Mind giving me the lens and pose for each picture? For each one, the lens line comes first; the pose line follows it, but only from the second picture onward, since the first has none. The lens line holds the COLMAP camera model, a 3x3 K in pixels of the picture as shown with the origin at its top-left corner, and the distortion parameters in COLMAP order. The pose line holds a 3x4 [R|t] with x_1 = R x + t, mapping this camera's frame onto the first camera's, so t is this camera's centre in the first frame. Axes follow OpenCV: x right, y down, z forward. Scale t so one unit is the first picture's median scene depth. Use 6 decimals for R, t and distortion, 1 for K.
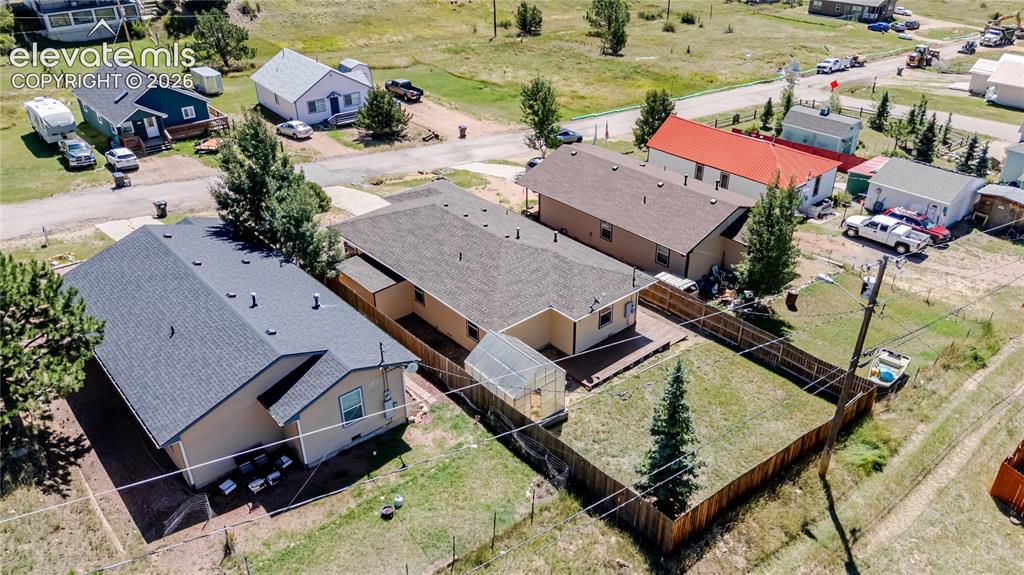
lens RADIAL K [[742.5, 0, 512.0], [0, 742.5, 287.5], [0, 0, 1]] dist [0.073467, -0.084086]
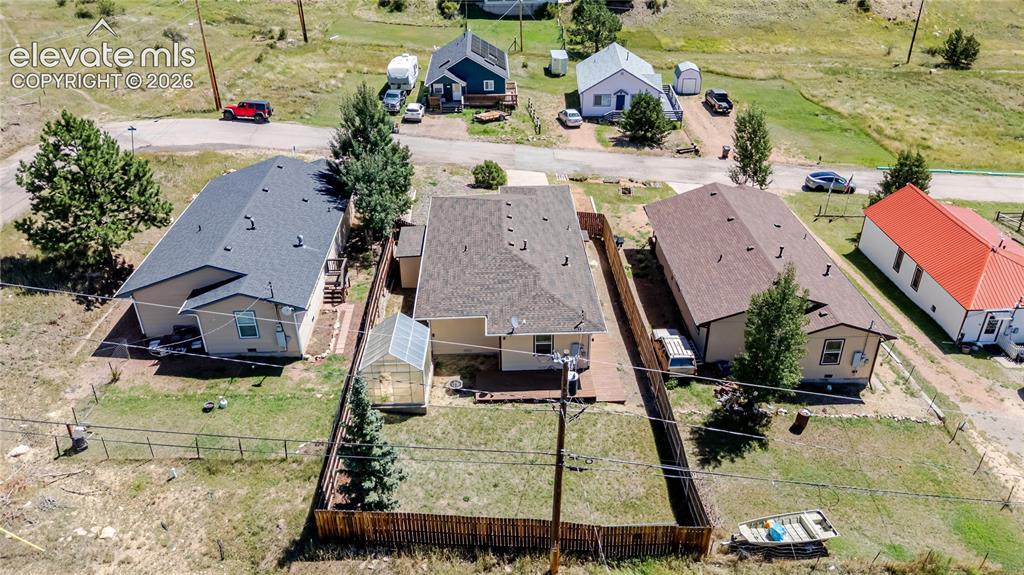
lens RADIAL K [[742.5, 0, 512.0], [0, 742.5, 287.5], [0, 0, 1]] dist [0.073467, -0.084086]
pose [[0.785966, 0.314649, -0.532215, 0.313195], [-0.310463, 0.945272, 0.100364, -0.064140], [0.534668, 0.086350, 0.840639, 0.074227]]
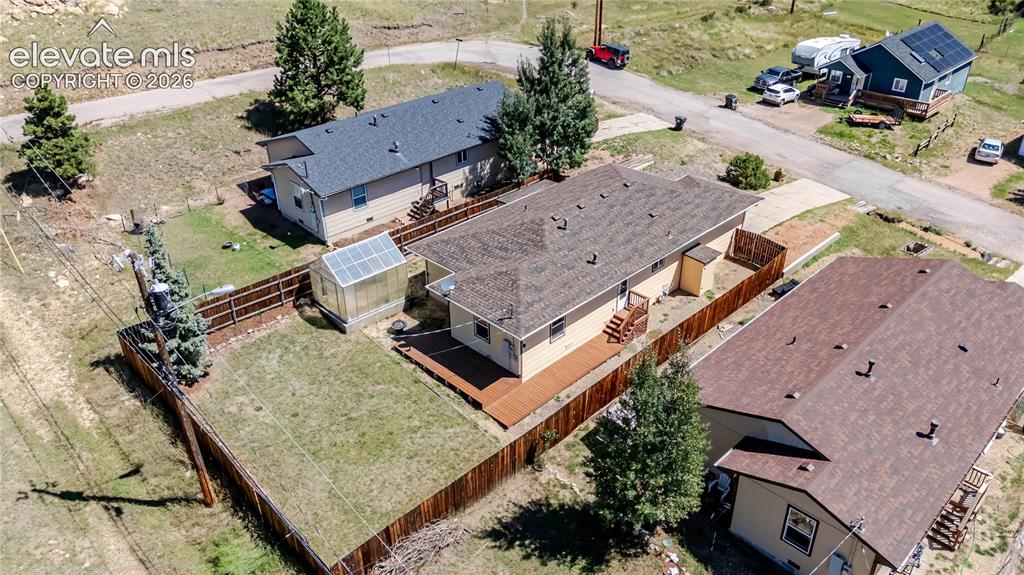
lens RADIAL K [[742.5, 0, 512.0], [0, 742.5, 287.5], [0, 0, 1]] dist [0.073467, -0.084086]
pose [[0.091390, 0.522552, -0.847696, 0.435302], [-0.495095, 0.762437, 0.416619, -0.194260], [0.864019, 0.381615, 0.328392, 0.385993]]
